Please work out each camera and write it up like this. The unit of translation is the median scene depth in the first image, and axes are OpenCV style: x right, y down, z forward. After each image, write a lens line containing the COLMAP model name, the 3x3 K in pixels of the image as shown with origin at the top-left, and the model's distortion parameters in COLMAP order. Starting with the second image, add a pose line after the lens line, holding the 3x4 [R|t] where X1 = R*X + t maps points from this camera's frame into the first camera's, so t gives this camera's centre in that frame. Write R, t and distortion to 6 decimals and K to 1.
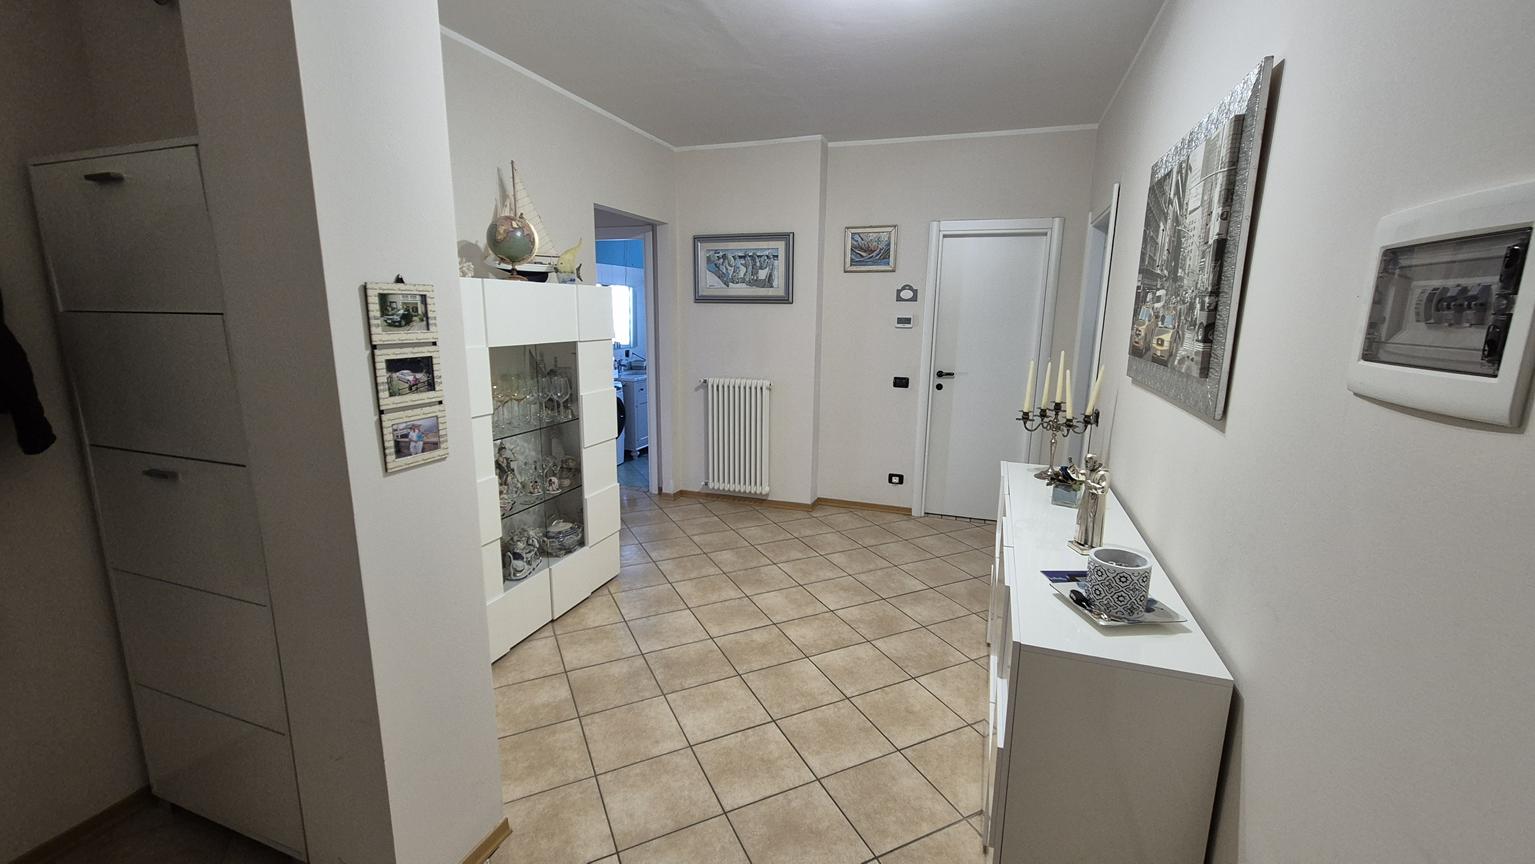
lens RADIAL K [[628.9, 0, 765.4], [0, 628.9, 427.8], [0, 0, 1]] dist [0.004860, -0.000234]
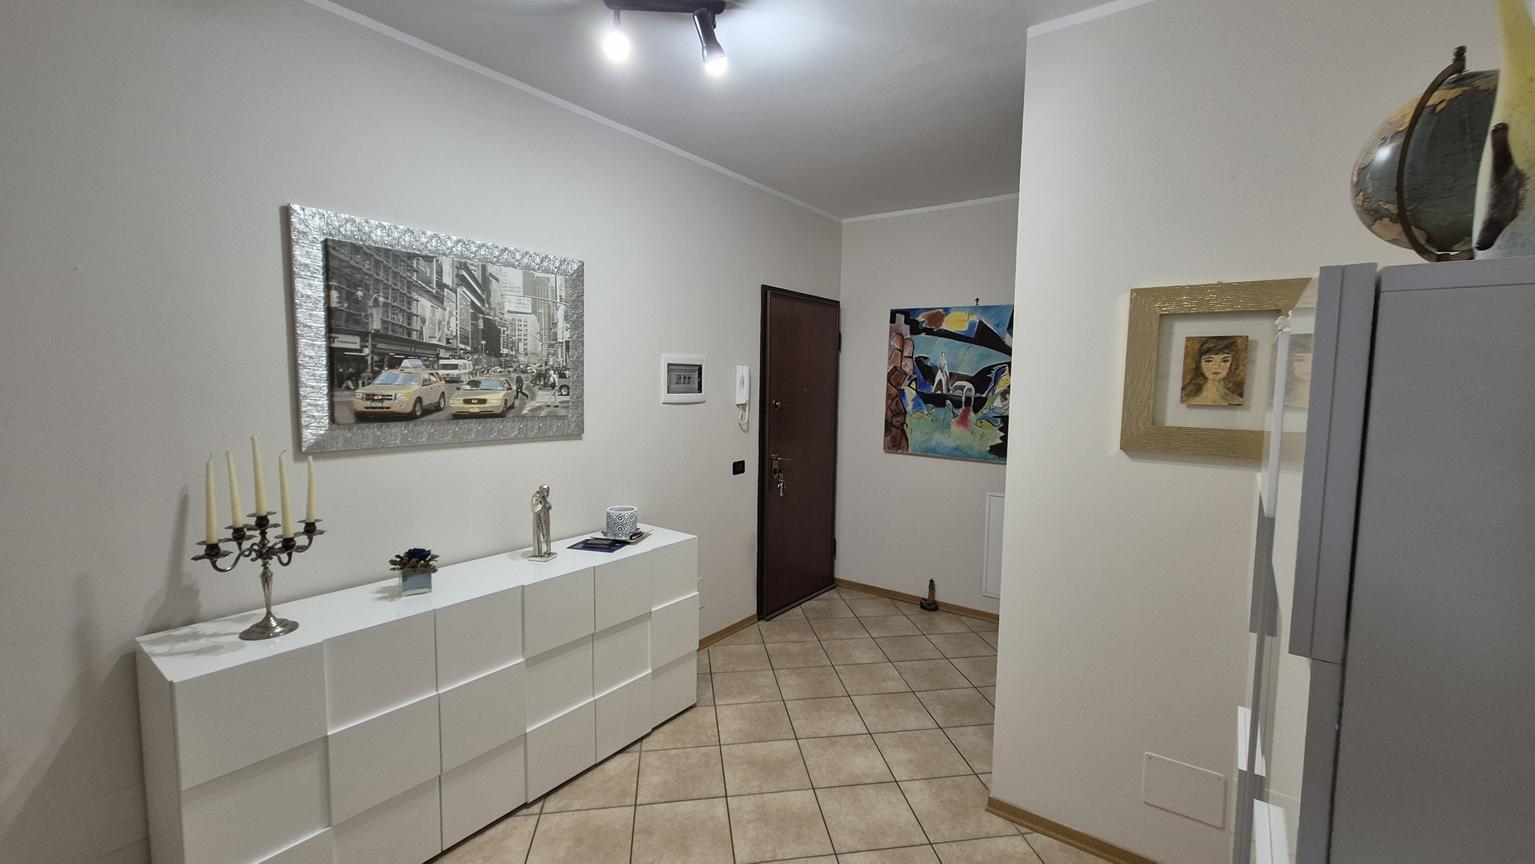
lens RADIAL K [[628.9, 0, 767.4], [0, 628.9, 434.6], [0, 0, 1]] dist [0.004860, -0.000234]
pose [[-0.956447, -0.057044, 0.286278, -0.289780], [0.023783, 0.962232, 0.271191, -0.392218], [-0.290936, 0.266188, -0.918967, 1.962883]]
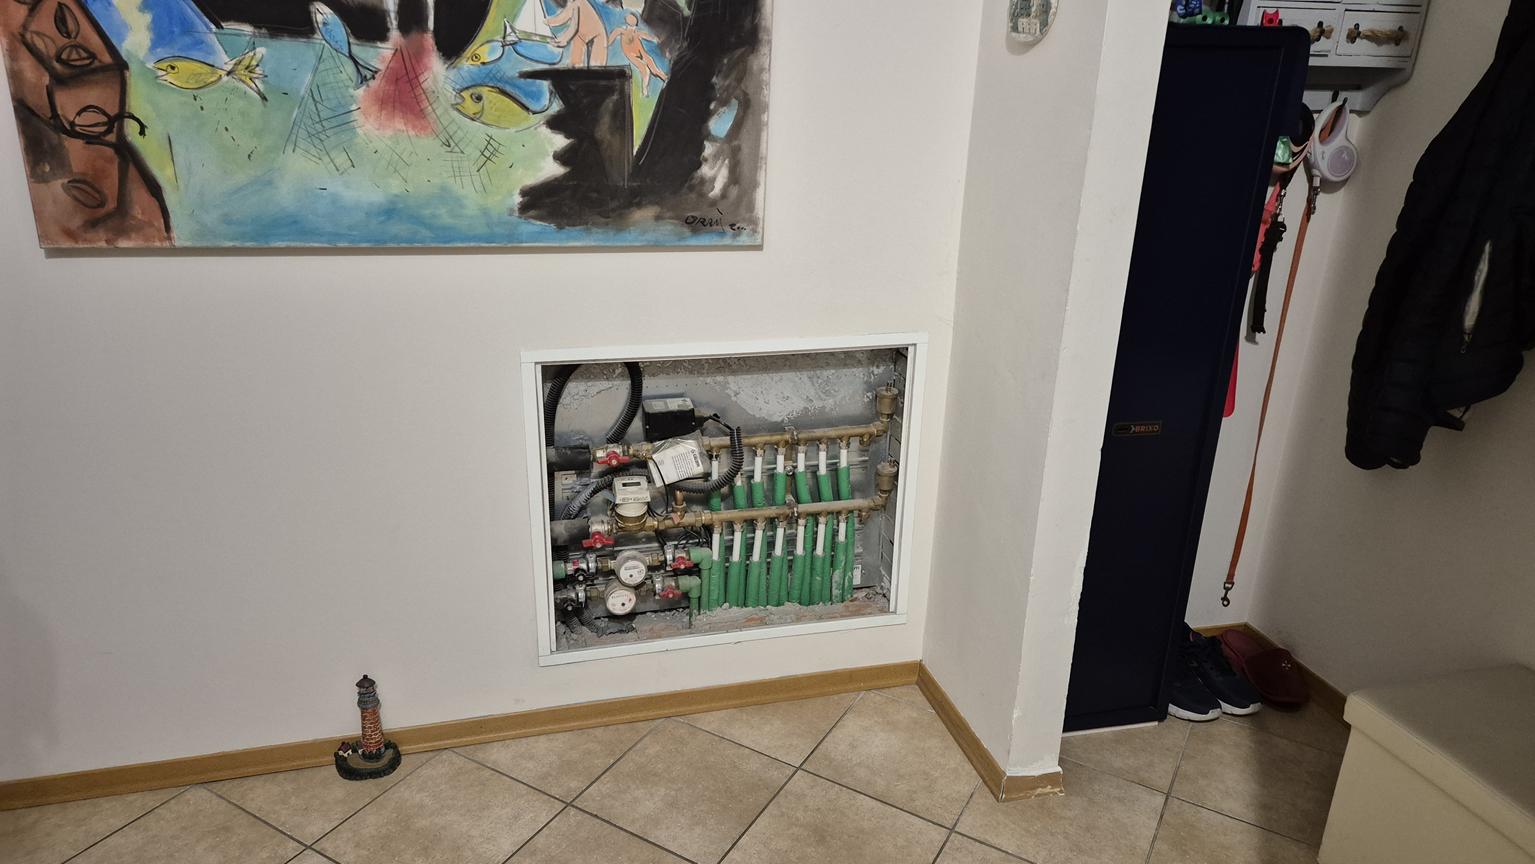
lens RADIAL K [[1020.7, 0, 764.5], [0, 1020.7, 442.9], [0, 0, 1]] dist [0.005939, -0.000275]
pose [[-0.825524, 0.163096, -0.540287, -0.193222], [-0.145902, 0.863113, 0.483476, -0.256661], [0.545181, 0.477950, -0.688724, 1.460830]]
